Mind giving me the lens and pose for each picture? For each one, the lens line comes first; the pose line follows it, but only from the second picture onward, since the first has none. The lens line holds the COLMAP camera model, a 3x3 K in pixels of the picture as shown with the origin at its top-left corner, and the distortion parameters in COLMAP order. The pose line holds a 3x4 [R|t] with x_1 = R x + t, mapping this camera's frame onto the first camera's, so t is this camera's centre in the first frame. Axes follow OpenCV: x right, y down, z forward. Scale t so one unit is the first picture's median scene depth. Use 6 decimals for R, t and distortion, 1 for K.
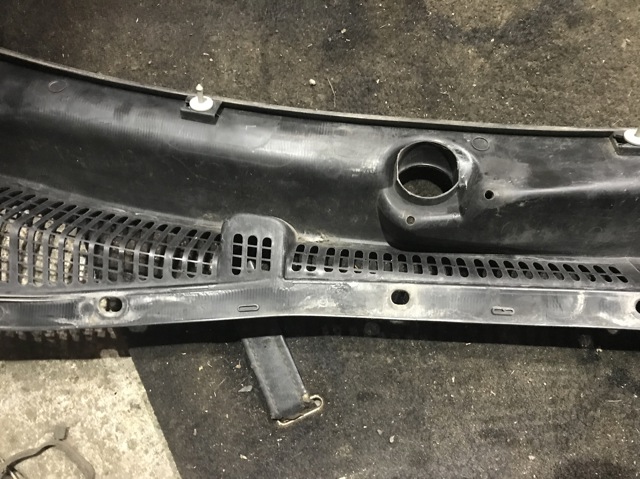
lens RADIAL K [[523.8, 0, 320.0], [0, 523.8, 239.5], [0, 0, 1]] dist [0.008740, 0.000083]
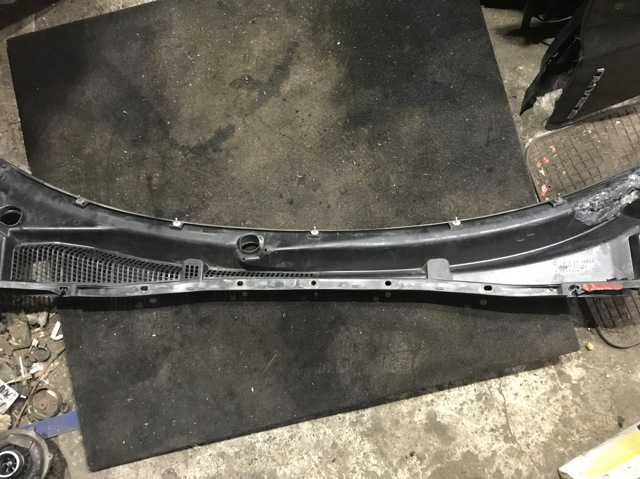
lens RADIAL K [[523.8, 0, 320.0], [0, 523.8, 239.5], [0, 0, 1]] dist [0.008740, 0.000083]
pose [[0.998627, -0.013609, 0.050580, 0.456828], [0.024440, 0.975161, -0.220144, 0.529682], [-0.046327, 0.221078, 0.974155, -2.018813]]
